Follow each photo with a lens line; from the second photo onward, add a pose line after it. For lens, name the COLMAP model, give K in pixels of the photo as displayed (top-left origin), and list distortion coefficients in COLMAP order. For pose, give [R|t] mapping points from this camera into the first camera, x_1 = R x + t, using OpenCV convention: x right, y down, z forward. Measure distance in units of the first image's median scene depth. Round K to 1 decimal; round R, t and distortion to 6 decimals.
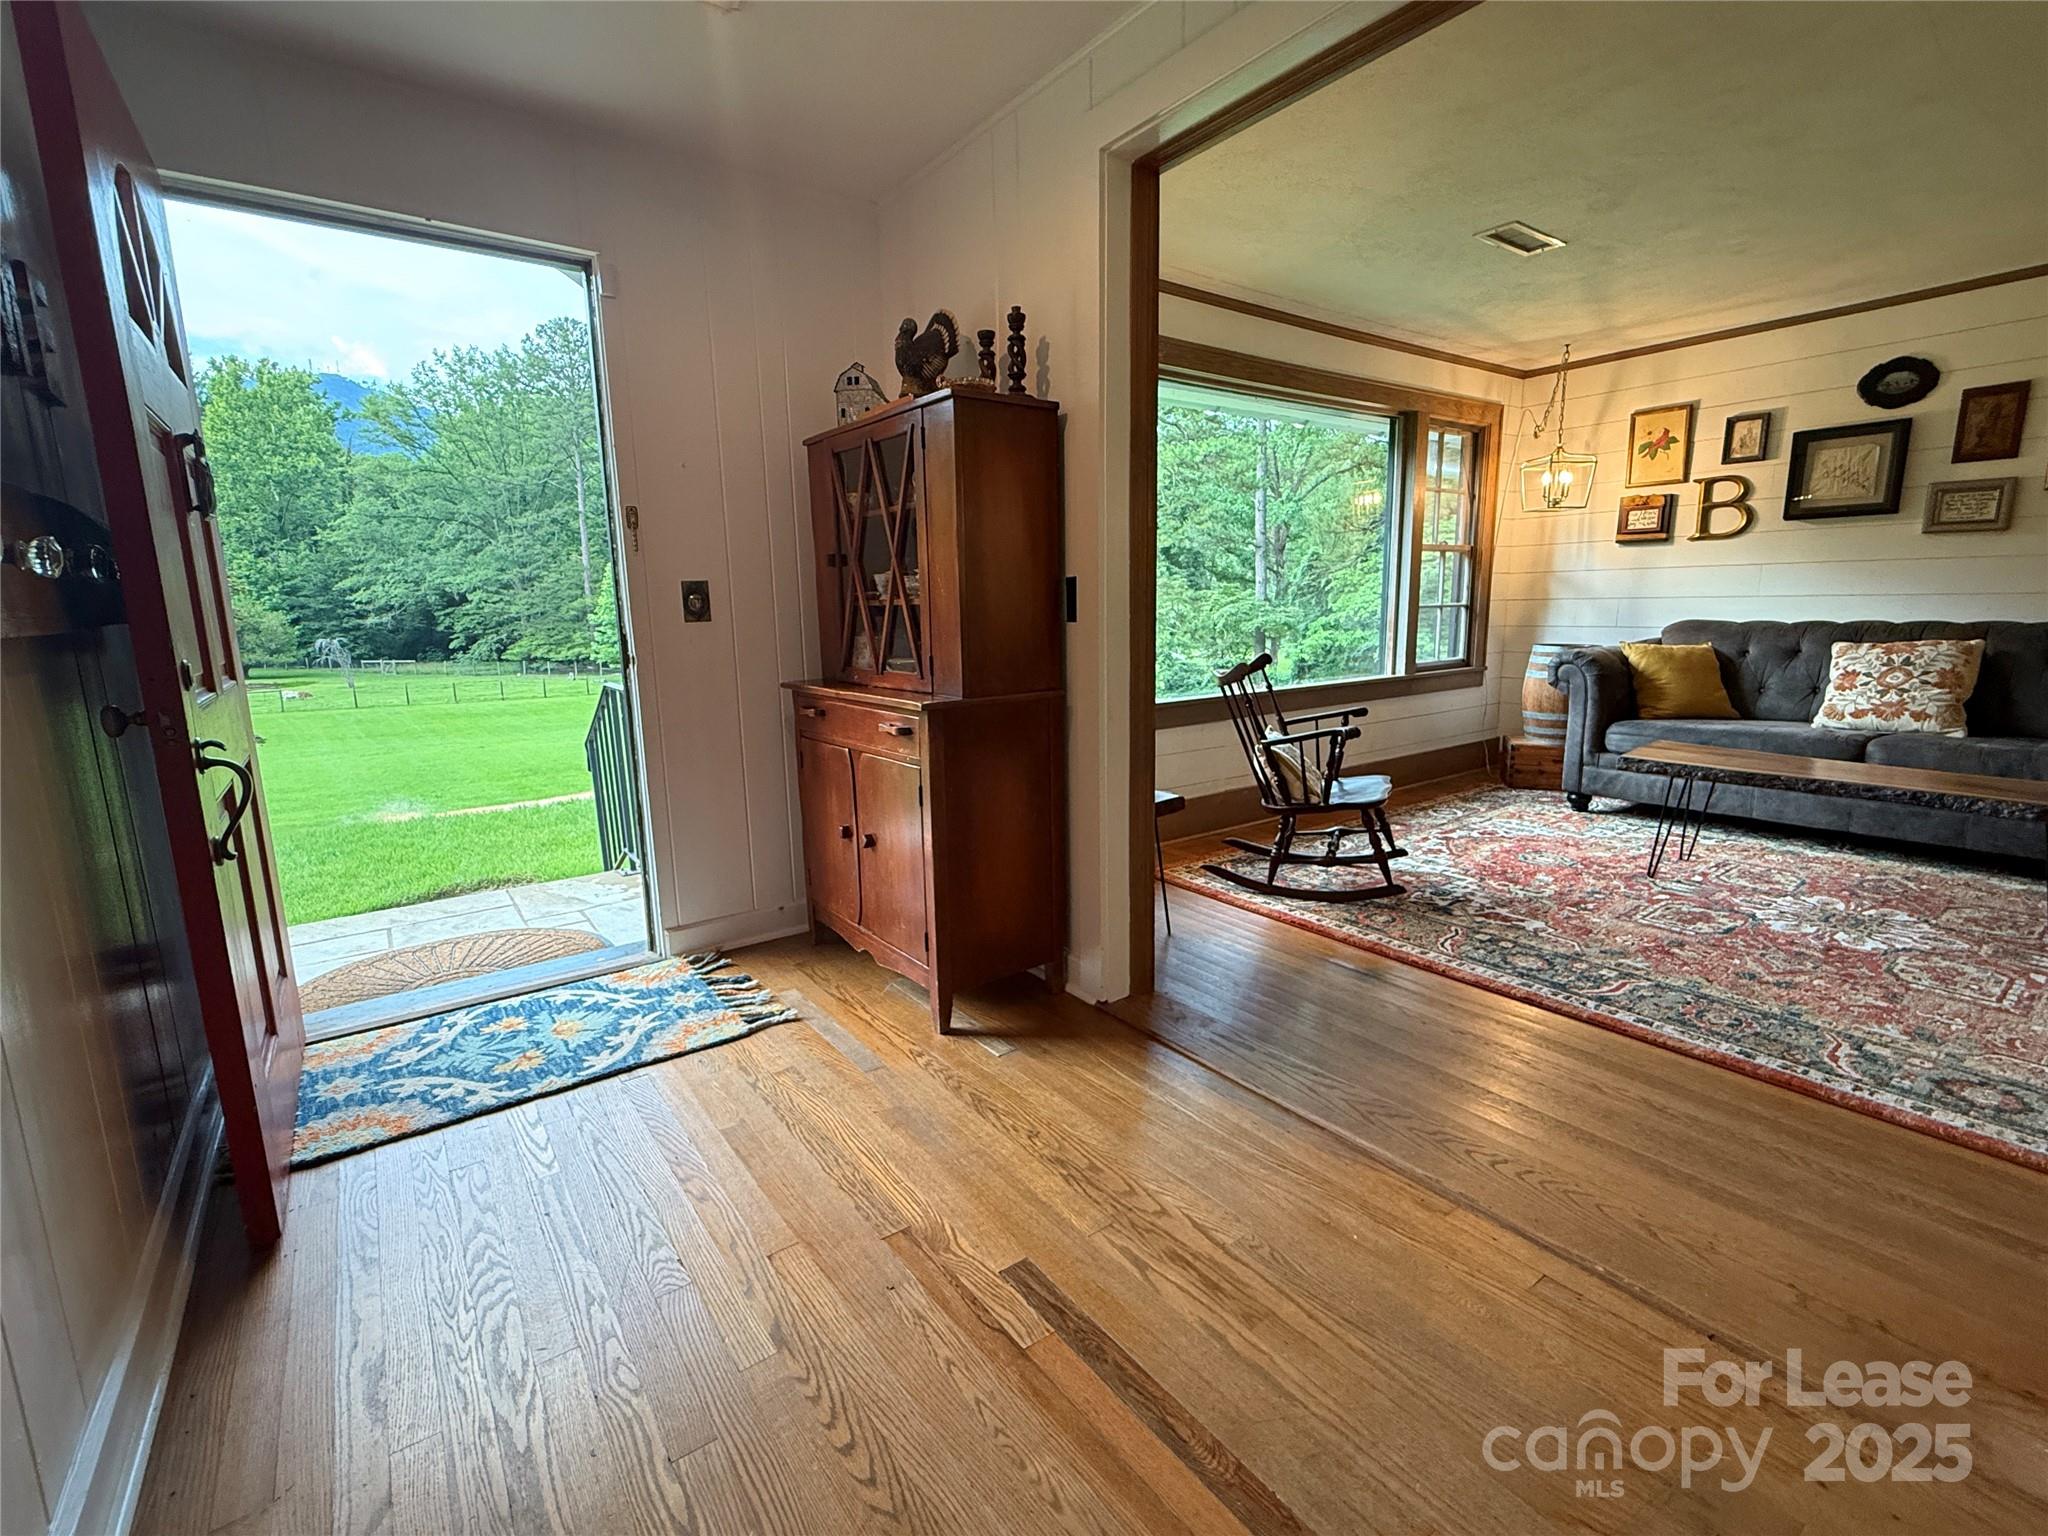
lens RADIAL K [[916.4, 0, 1021.7], [0, 916.4, 768.9], [0, 0, 1]] dist [0.002804, -0.000651]
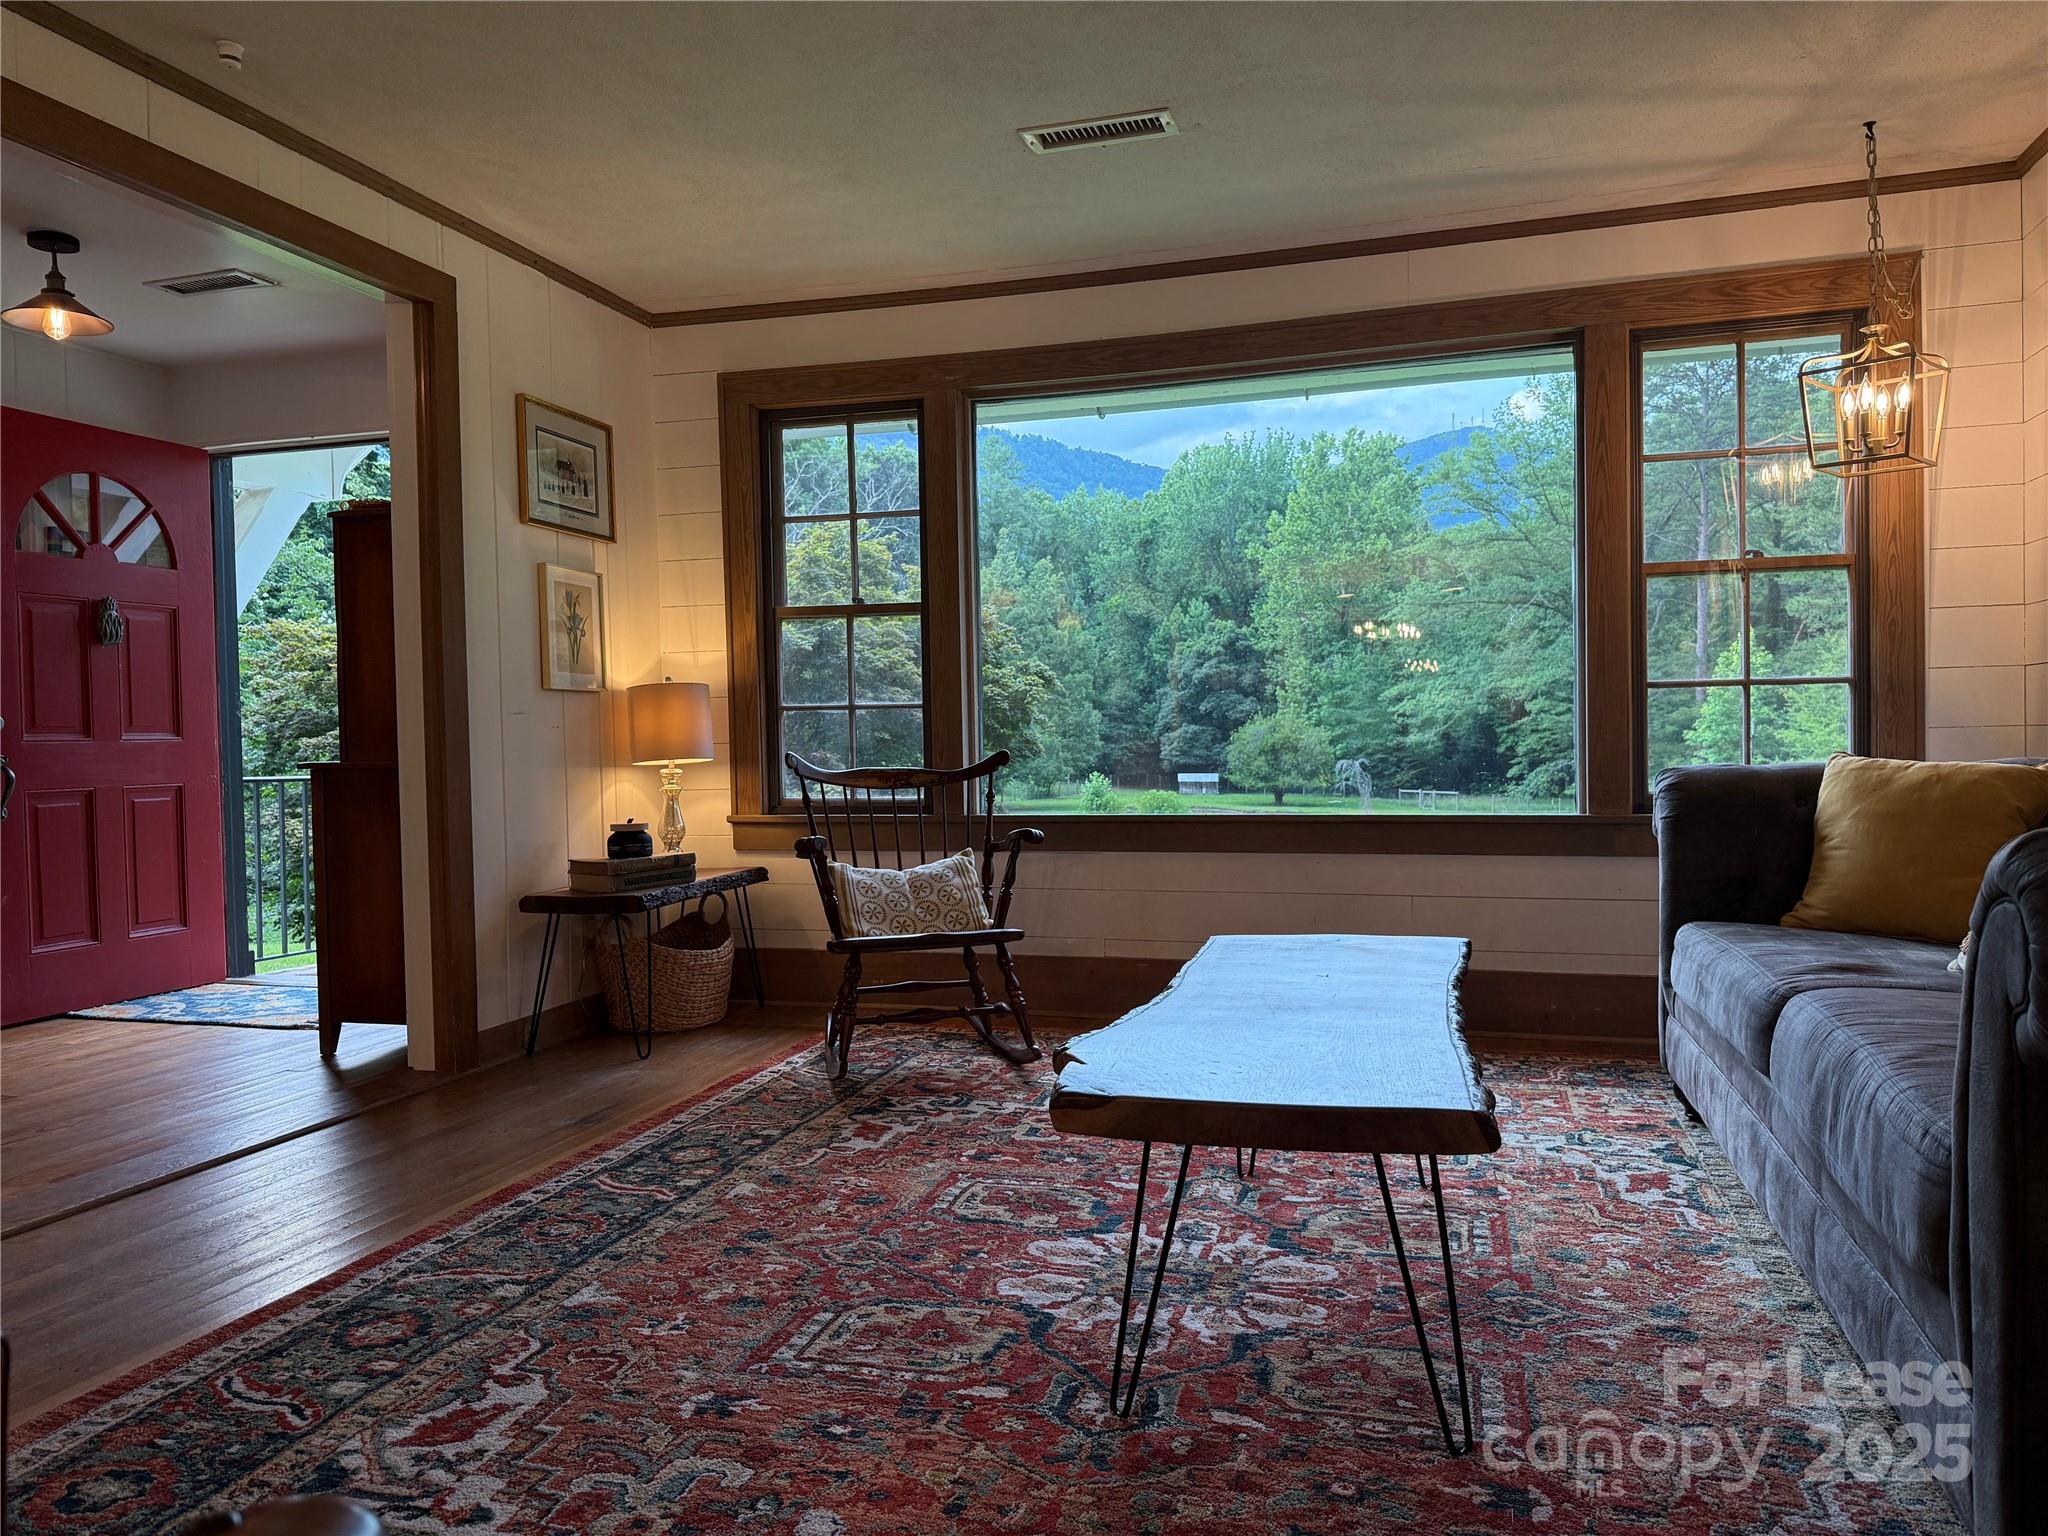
lens RADIAL K [[1446.3, 0, 1027.1], [0, 1446.3, 773.3], [0, 0, 1]] dist [0.042755, -0.052384]
pose [[0.606135, 0.028247, -0.794860, 1.061142], [-0.138783, 0.987794, -0.070728, -0.028147], [0.783160, 0.153183, 0.602657, 0.307805]]
